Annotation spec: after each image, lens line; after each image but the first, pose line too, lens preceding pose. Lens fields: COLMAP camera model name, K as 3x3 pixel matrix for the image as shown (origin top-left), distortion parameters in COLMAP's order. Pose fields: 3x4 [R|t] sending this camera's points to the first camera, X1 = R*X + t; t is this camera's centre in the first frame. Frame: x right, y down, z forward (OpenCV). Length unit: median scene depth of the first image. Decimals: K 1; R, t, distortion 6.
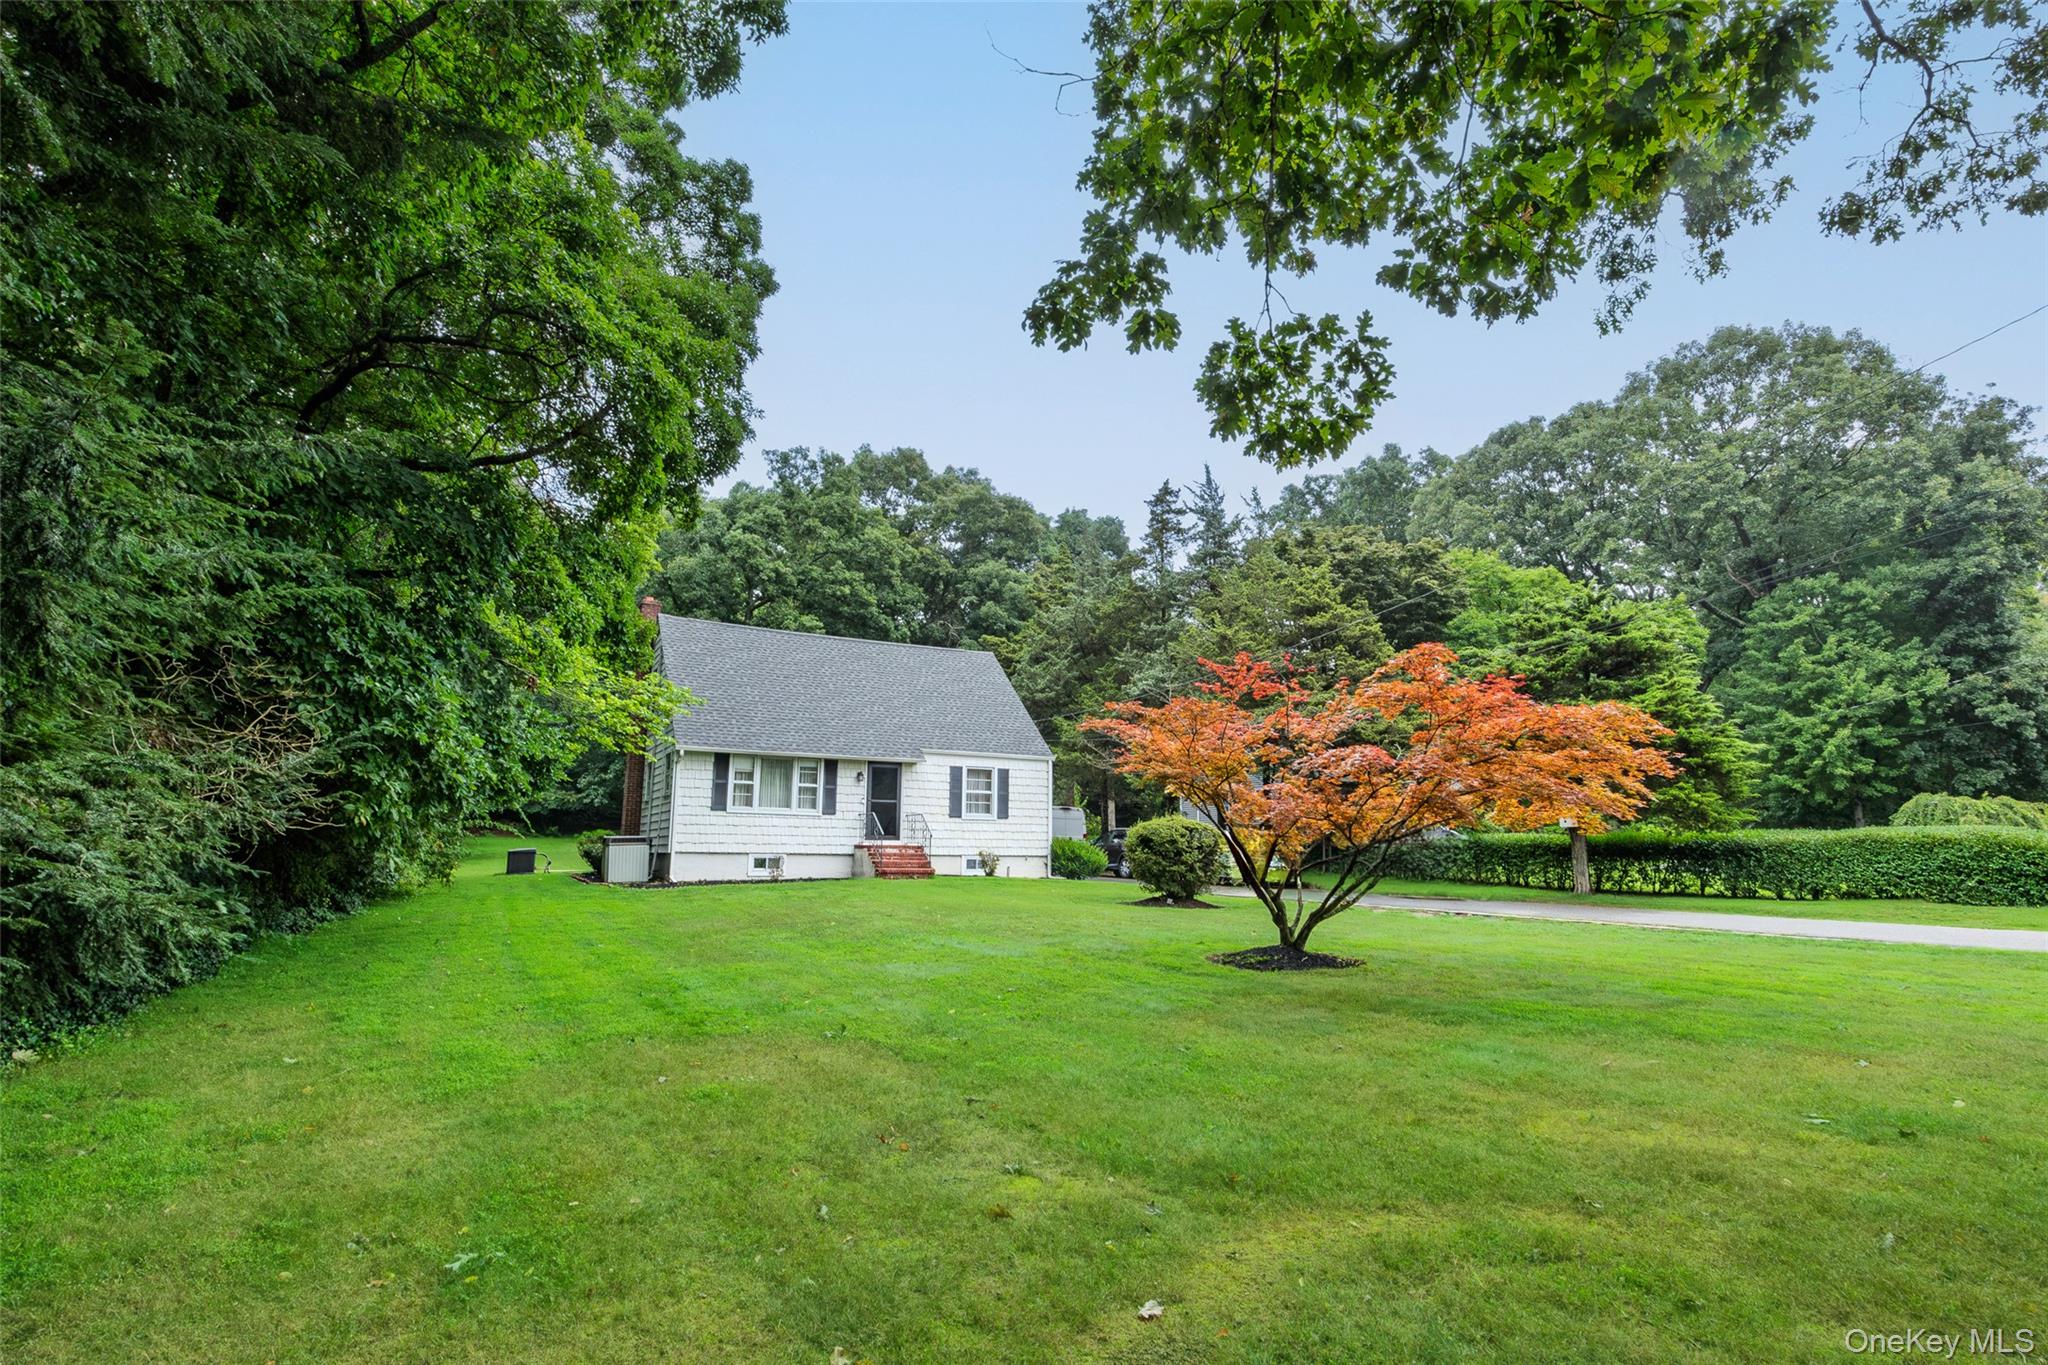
lens RADIAL K [[1022.0, 0, 1024.0], [0, 1022.0, 682.5], [0, 0, 1]] dist [-0.001135, 0.000666]
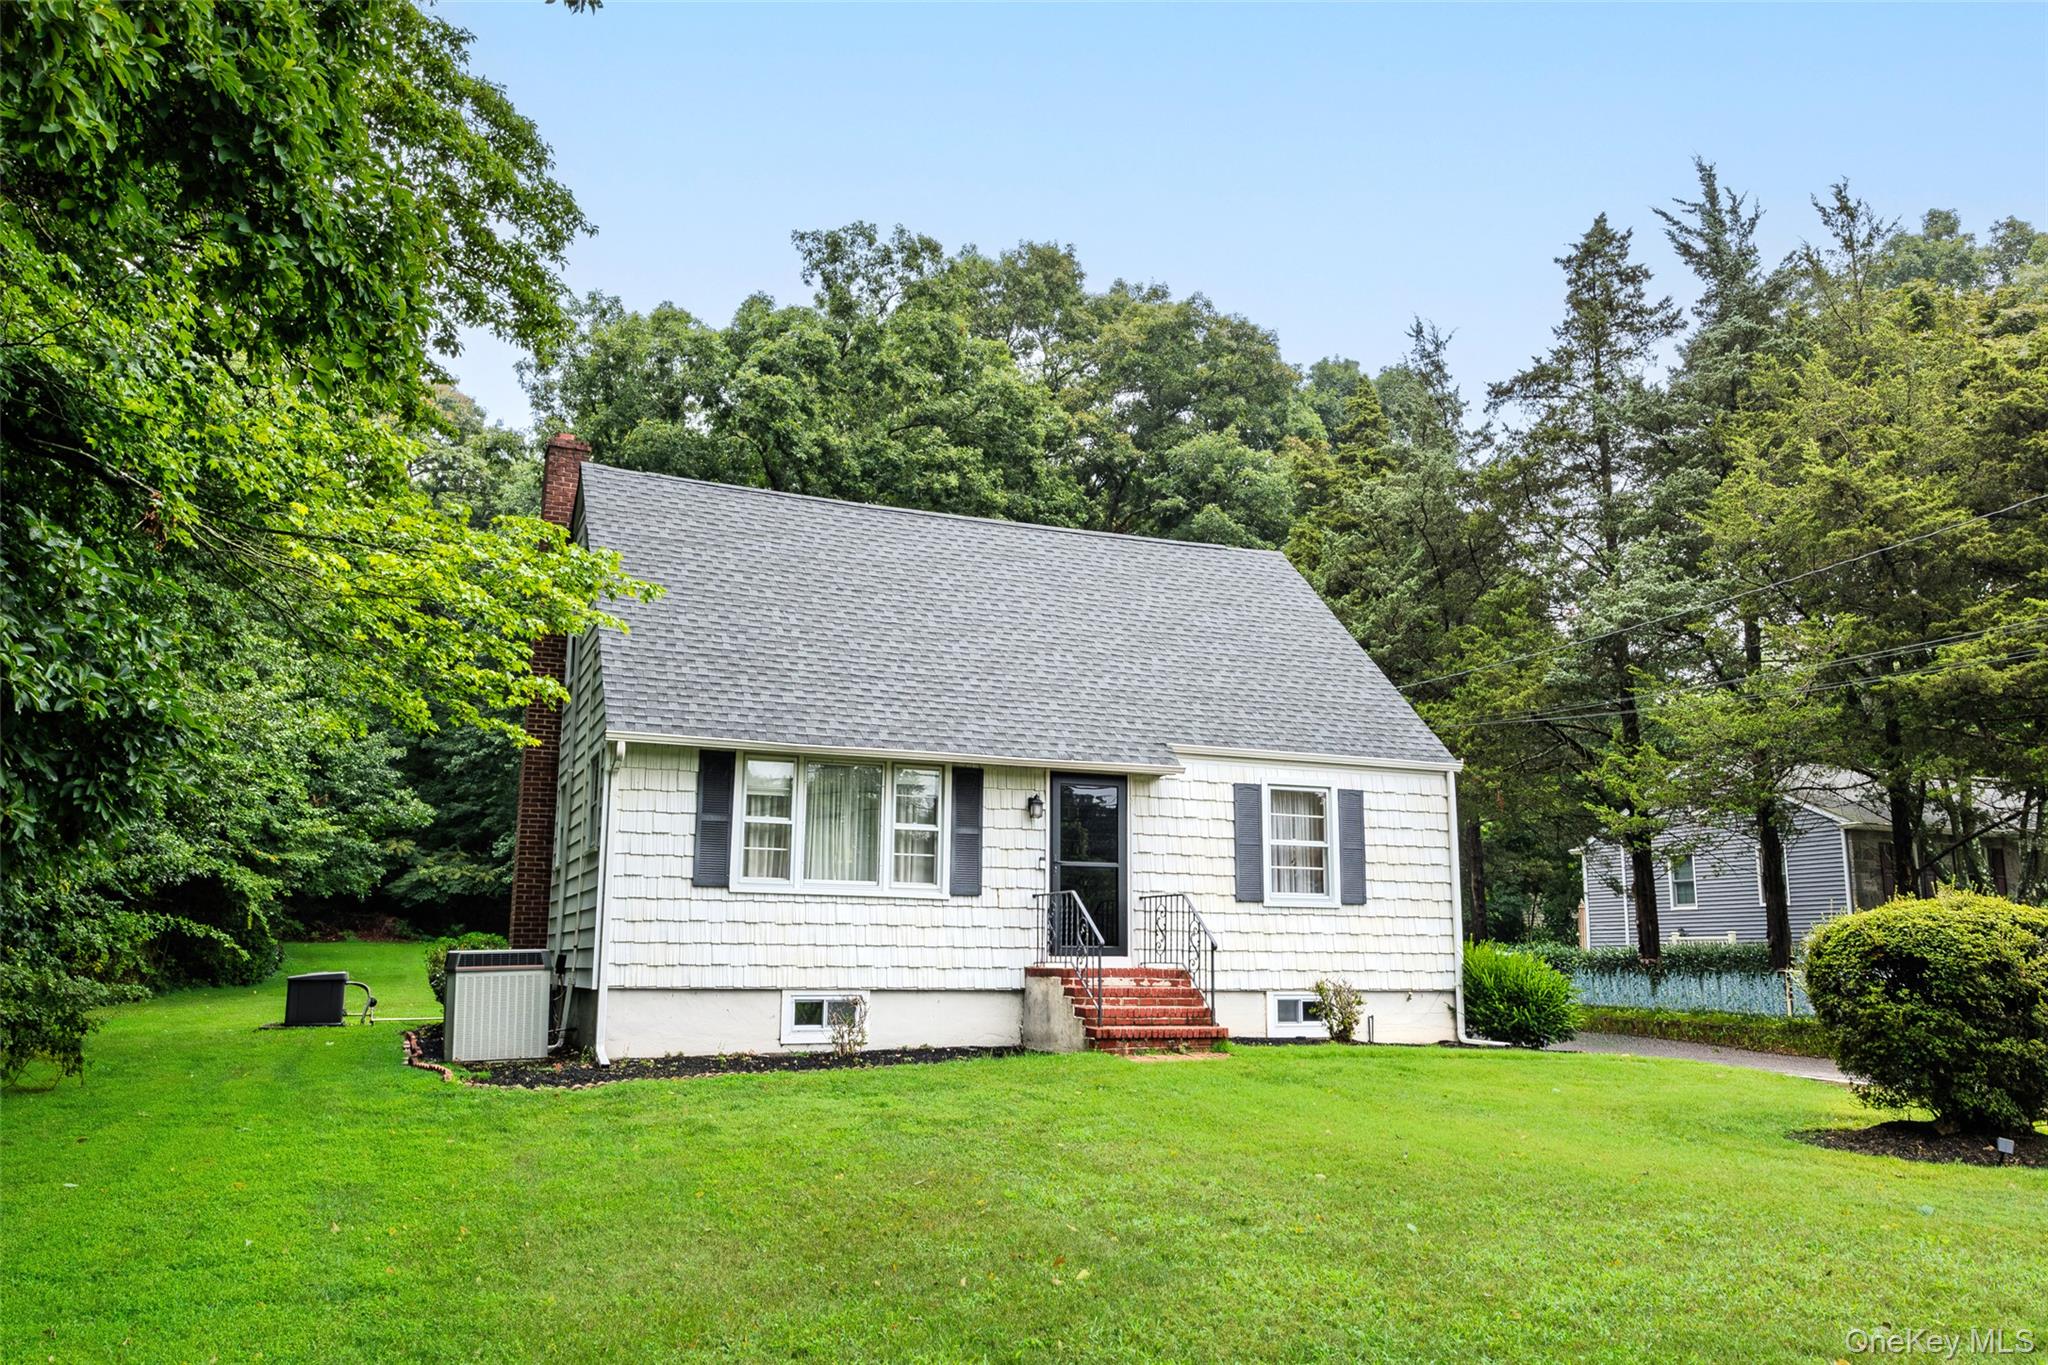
lens RADIAL K [[1547.0, 0, 1024.0], [0, 1547.0, 682.5], [0, 0, 1]] dist [-0.003105, 0.001509]
pose [[0.994442, -0.019152, -0.103532, -0.093835], [0.017809, 0.999745, -0.013879, 0.047409], [0.103771, 0.011958, 0.994529, 0.344948]]
